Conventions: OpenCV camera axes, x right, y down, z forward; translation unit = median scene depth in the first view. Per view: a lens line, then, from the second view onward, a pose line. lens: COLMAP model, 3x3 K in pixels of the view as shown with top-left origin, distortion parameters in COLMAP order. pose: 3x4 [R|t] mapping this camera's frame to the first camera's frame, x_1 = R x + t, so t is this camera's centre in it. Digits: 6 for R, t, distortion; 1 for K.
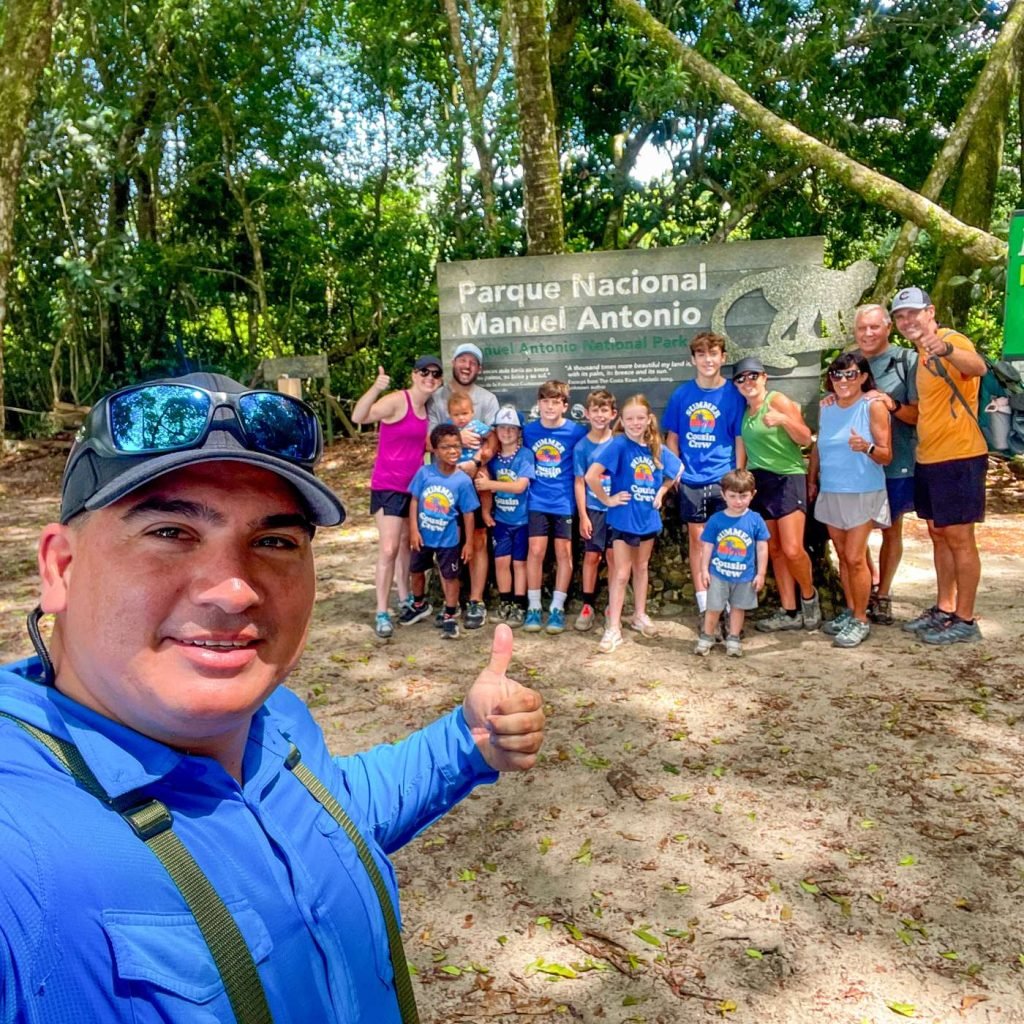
lens RADIAL K [[823.6, 0, 512.7], [0, 823.6, 522.7], [0, 0, 1]] dist [0.015523, -0.016458]
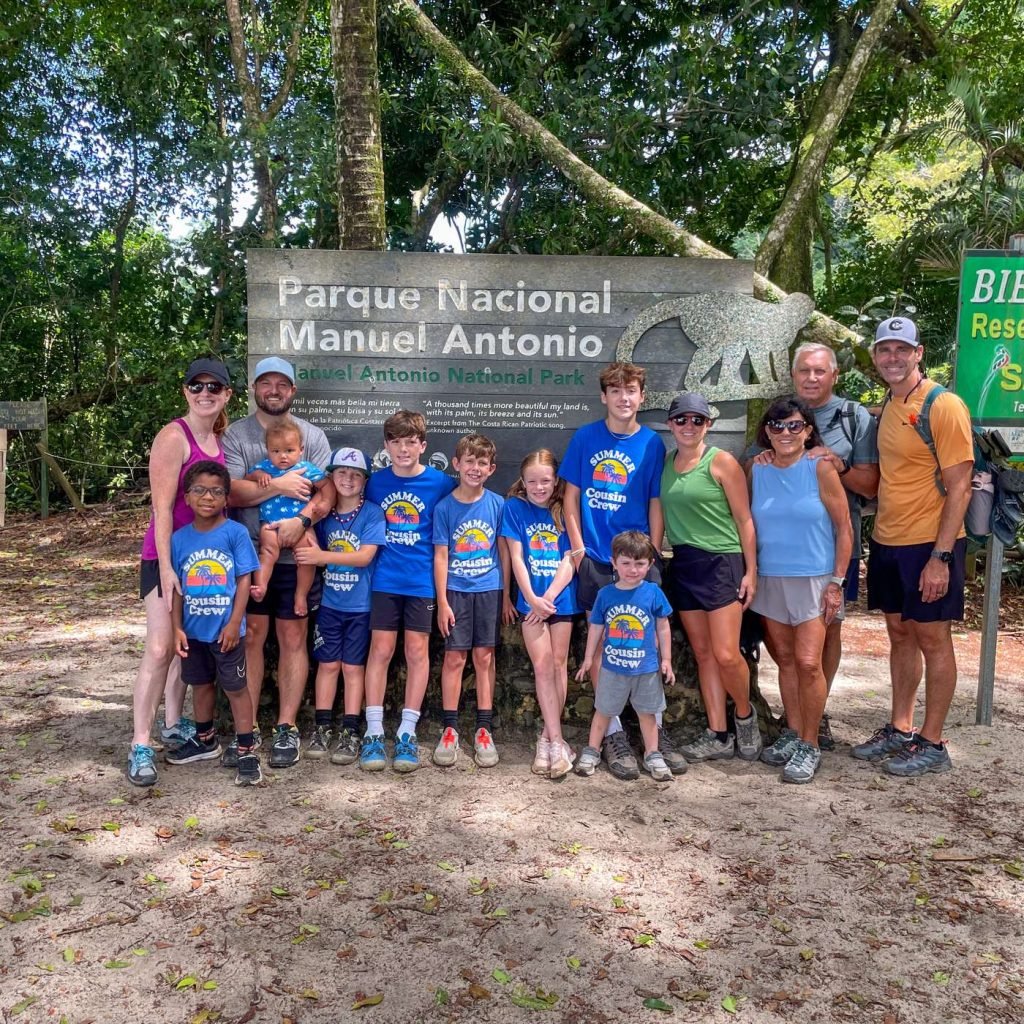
lens RADIAL K [[942.6, 0, 512.3], [0, 942.6, 513.9], [0, 0, 1]] dist [0.027120, 0.000000]
pose [[0.969145, 0.040828, 0.243088, -0.063242], [-0.012367, 0.992999, -0.117472, 0.010772], [-0.246182, 0.110841, 0.962865, 0.182339]]
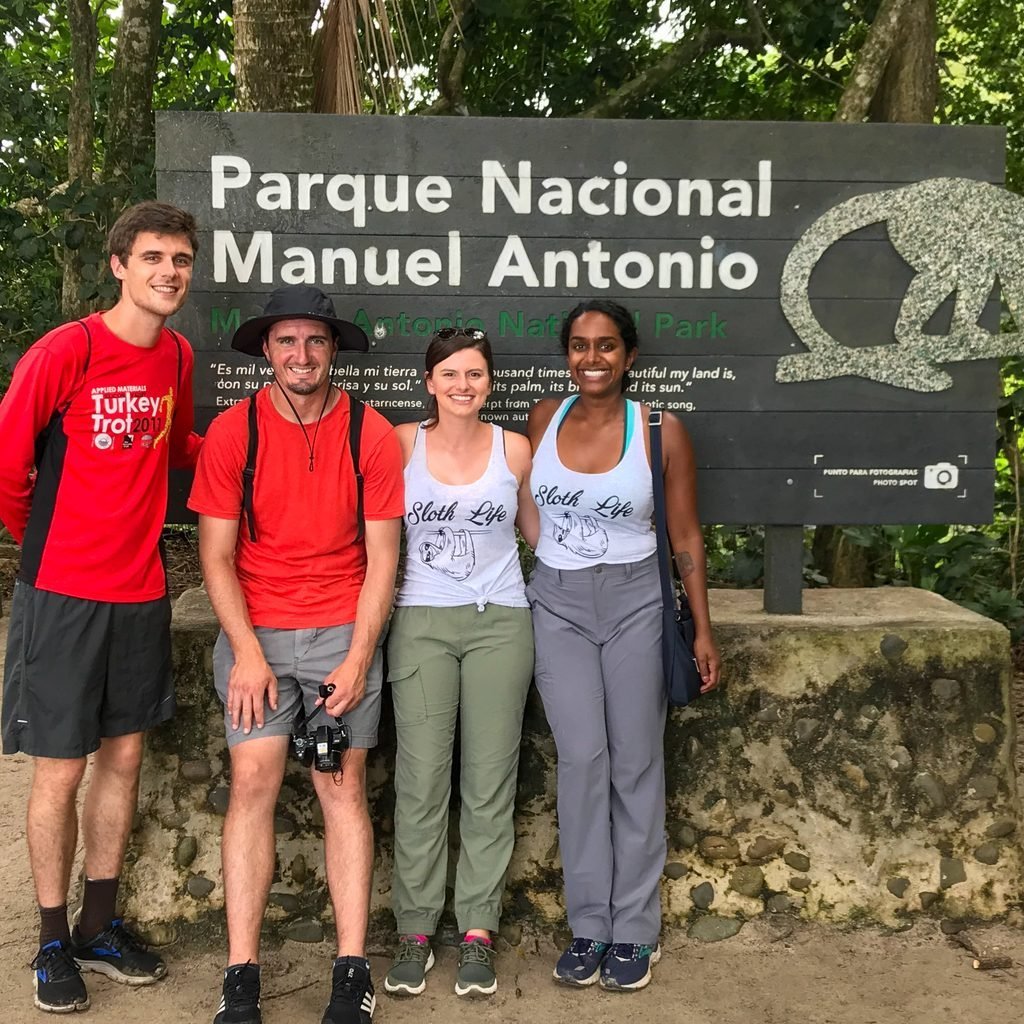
lens RADIAL K [[823.6, 0, 515.8], [0, 823.6, 518.2], [0, 0, 1]] dist [0.015523, -0.016458]
pose [[0.963040, 0.044564, 0.265645, -0.019715], [0.005721, 0.982612, -0.185582, -0.029257], [-0.269296, 0.180243, 0.946040, 0.618127]]
